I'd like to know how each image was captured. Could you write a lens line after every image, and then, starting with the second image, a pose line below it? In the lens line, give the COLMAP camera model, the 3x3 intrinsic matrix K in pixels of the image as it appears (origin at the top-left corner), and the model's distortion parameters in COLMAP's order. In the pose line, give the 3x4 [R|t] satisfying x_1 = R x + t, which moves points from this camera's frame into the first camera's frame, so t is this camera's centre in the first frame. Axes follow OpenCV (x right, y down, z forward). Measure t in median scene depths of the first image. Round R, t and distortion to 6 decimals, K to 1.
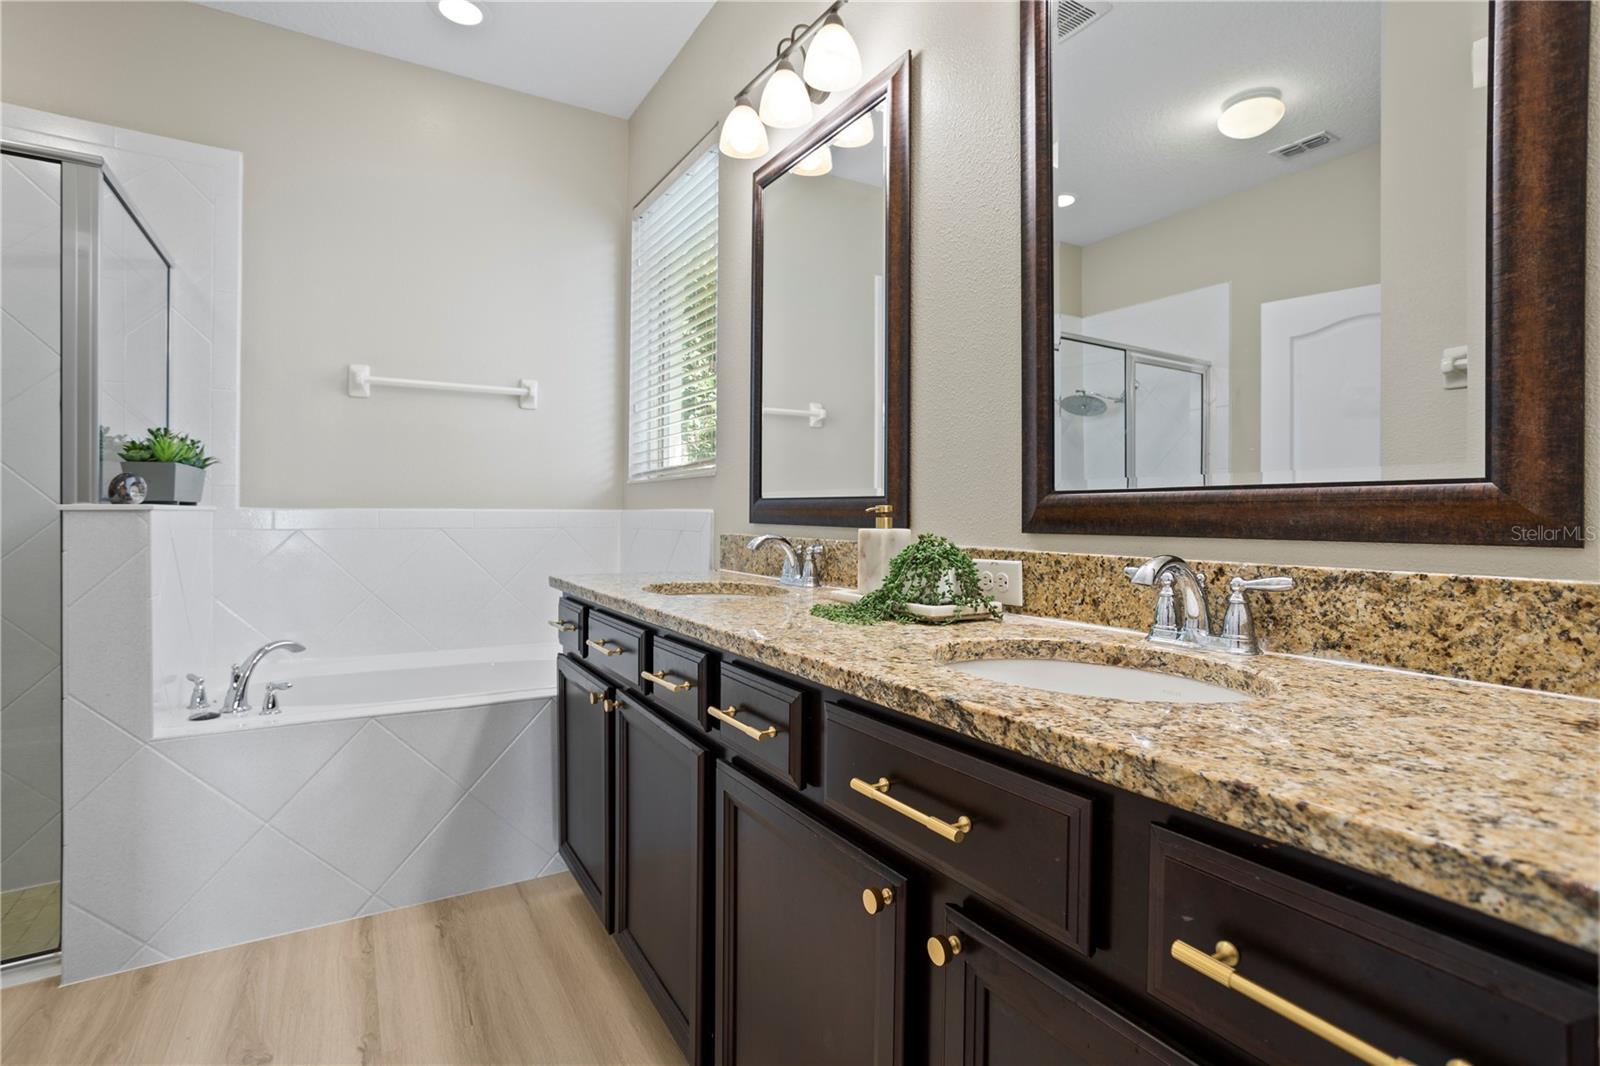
lens RADIAL K [[781.4, 0, 802.7], [0, 781.4, 516.0], [0, 0, 1]] dist [-0.057084, 0.037595]
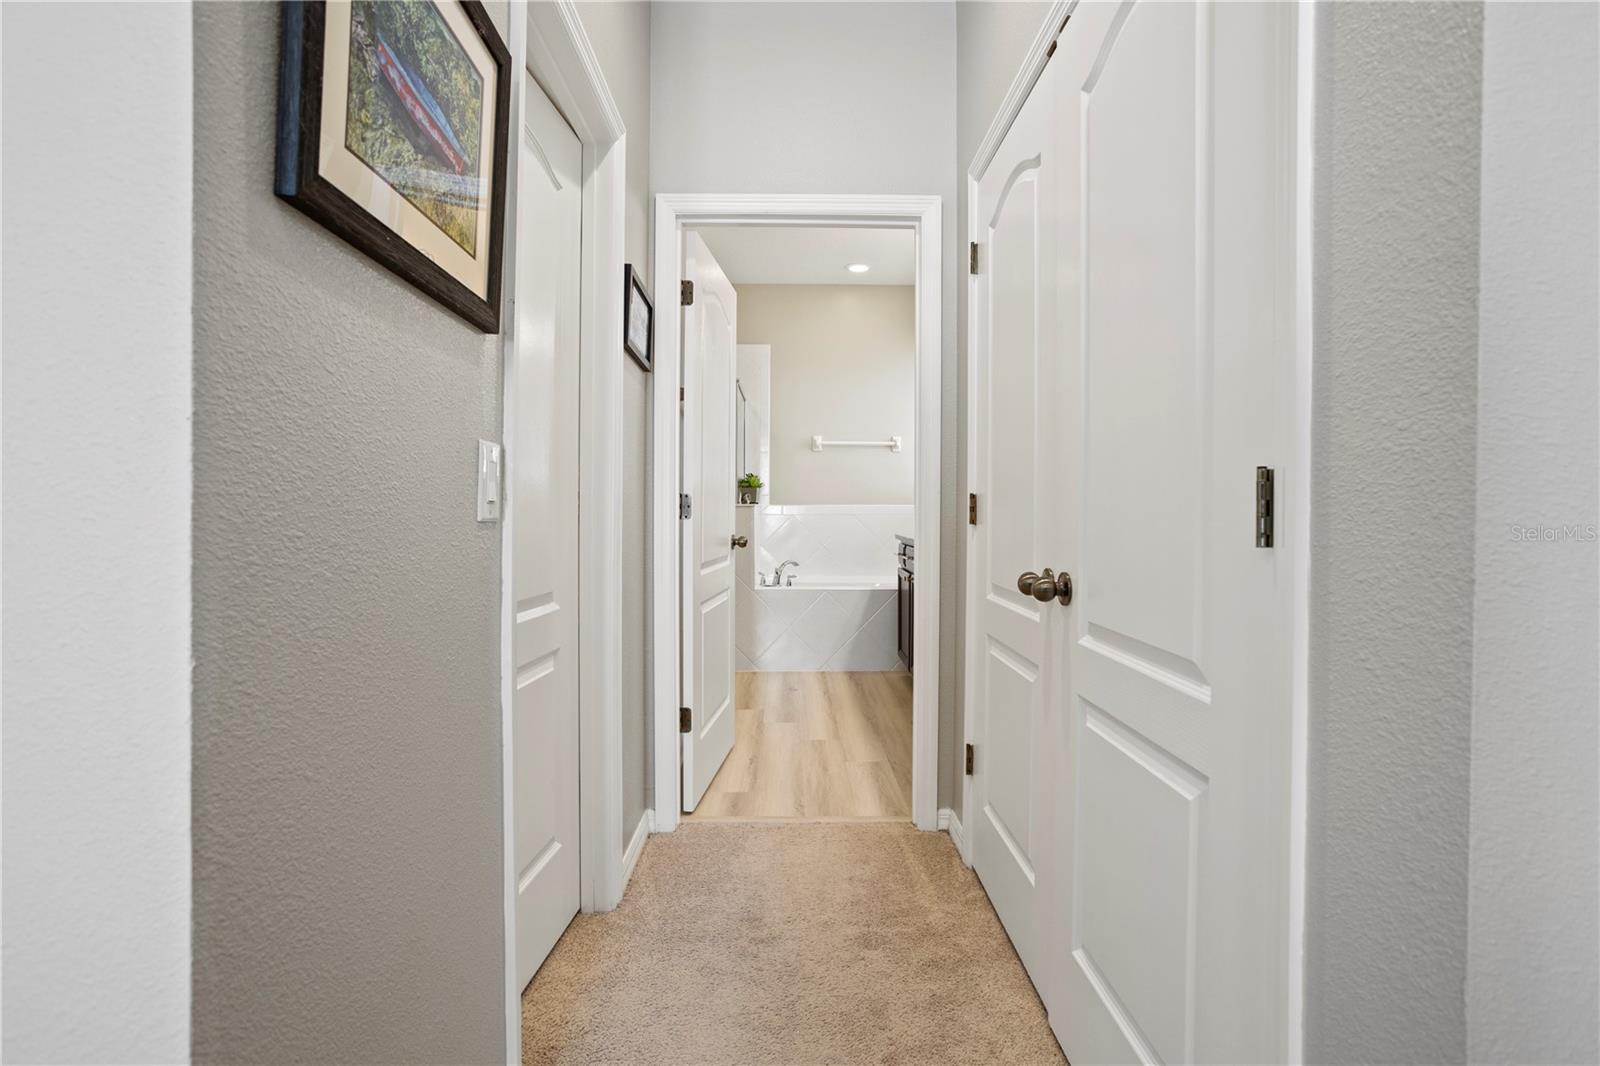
lens RADIAL K [[786.2, 0, 783.3], [0, 786.2, 527.4], [0, 0, 1]] dist [-0.000961, 0.000377]
pose [[0.856357, 0.006832, -0.516339, 0.607496], [0.002983, 0.999830, 0.018176, 0.015918], [0.516375, -0.017105, 0.856191, -1.192483]]
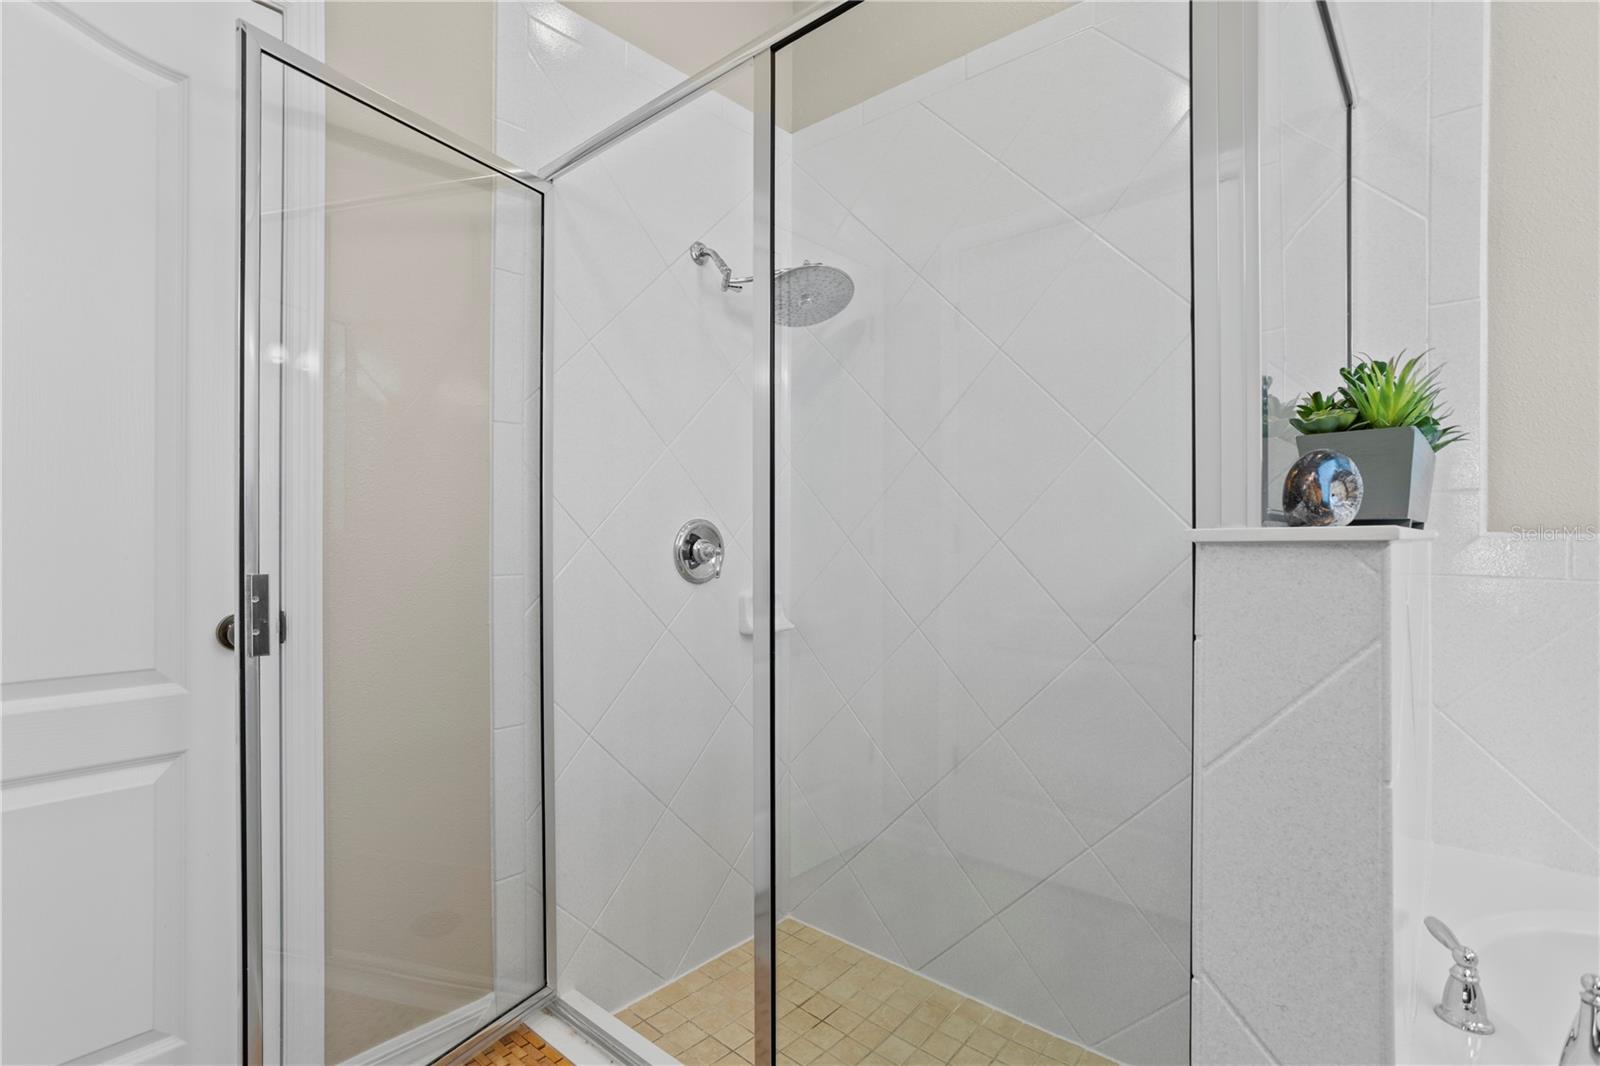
lens RADIAL K [[786.2, 0, 783.3], [0, 786.2, 527.4], [0, 0, 1]] dist [-0.000961, 0.000377]
pose [[0.309956, -0.008636, -0.950712, -0.508777], [-0.004862, 0.999931, -0.010668, -0.008207], [0.950739, 0.007929, 0.309892, 0.528532]]
